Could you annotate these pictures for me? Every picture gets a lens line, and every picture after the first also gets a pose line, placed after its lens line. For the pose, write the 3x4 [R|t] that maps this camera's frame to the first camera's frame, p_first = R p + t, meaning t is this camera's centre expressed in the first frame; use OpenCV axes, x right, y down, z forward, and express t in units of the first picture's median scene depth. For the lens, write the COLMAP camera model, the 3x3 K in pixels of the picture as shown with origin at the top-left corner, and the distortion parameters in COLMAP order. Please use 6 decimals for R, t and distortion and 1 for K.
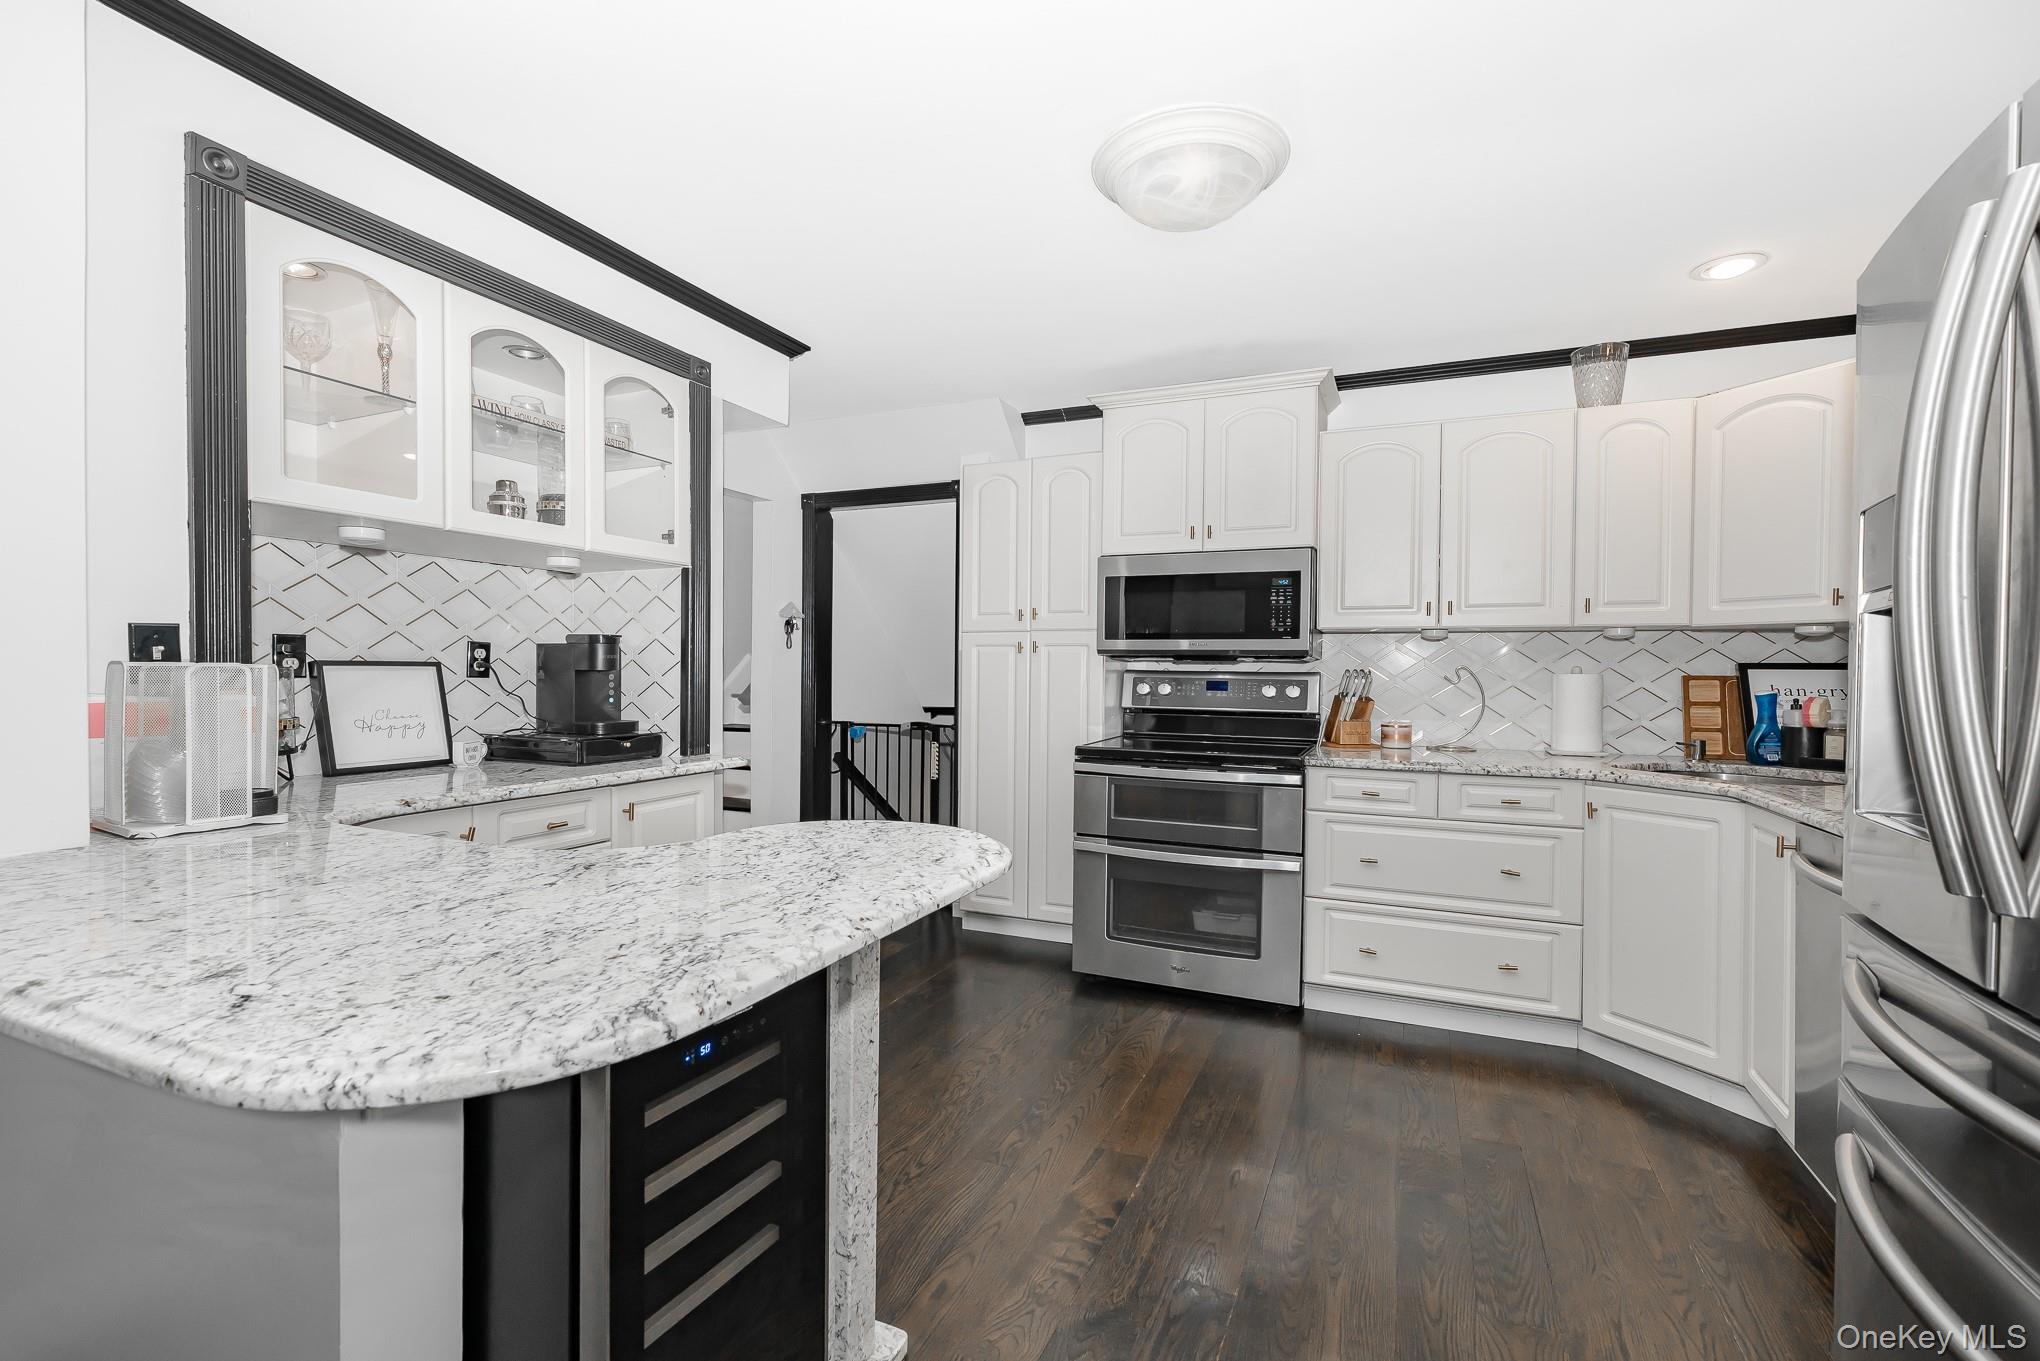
lens RADIAL K [[890.6, 0, 1020.0], [0, 890.6, 680.5], [0, 0, 1]] dist [0.000762, 0.000102]
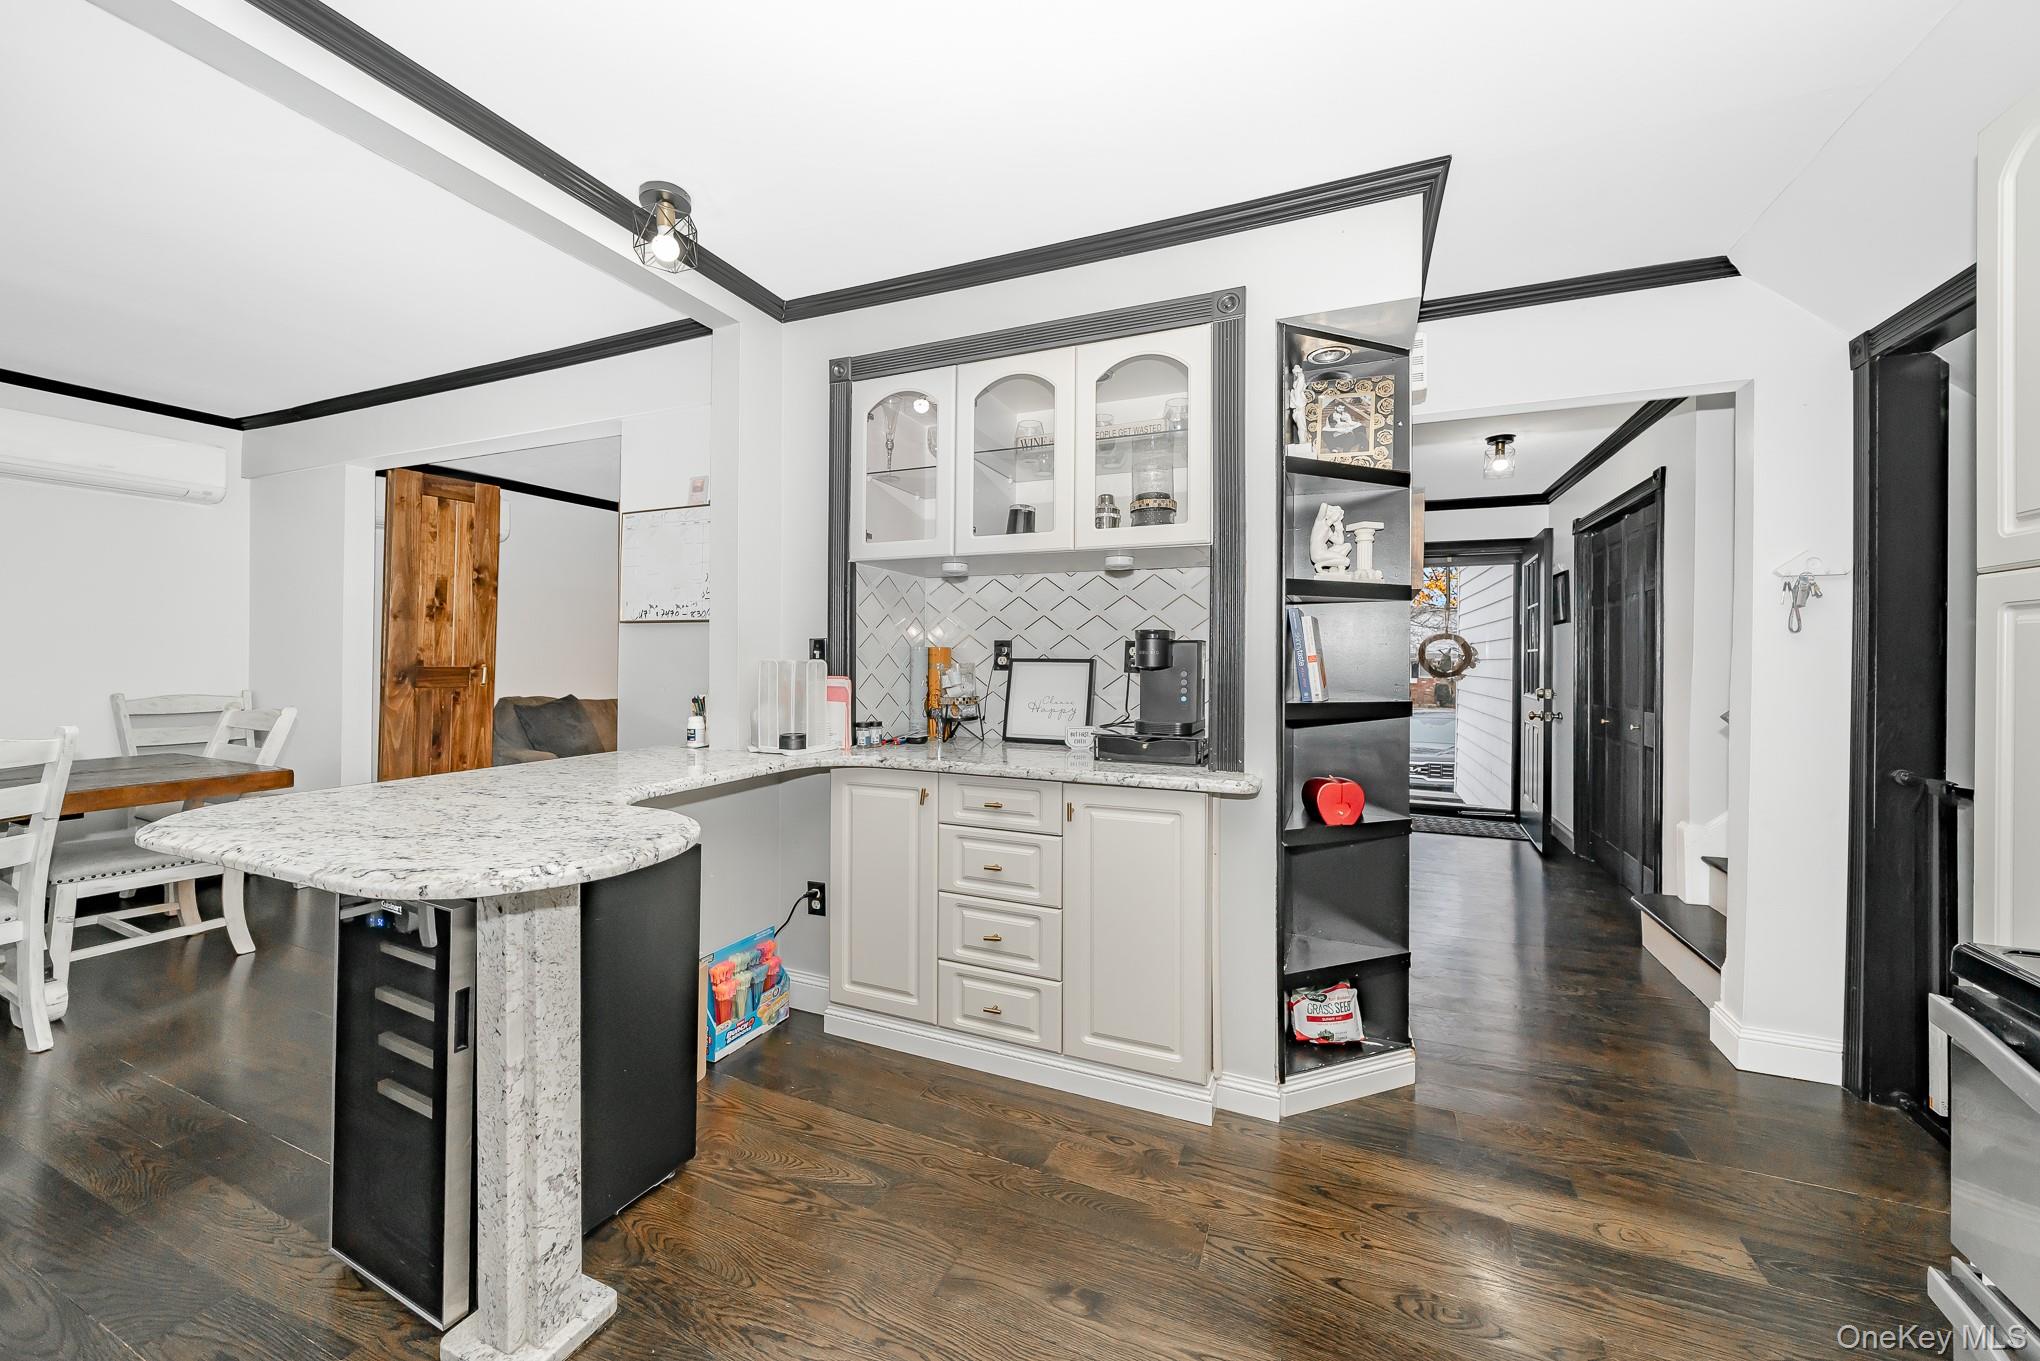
lens RADIAL K [[800.7, 0, 1015.2], [0, 800.7, 654.5], [0, 0, 1]] dist [-0.000025, 0.000072]
pose [[-0.011519, -0.011986, -0.999862, 0.432984], [-0.019649, 0.999738, -0.011759, -0.012594], [0.999741, 0.019511, -0.011751, 0.936729]]
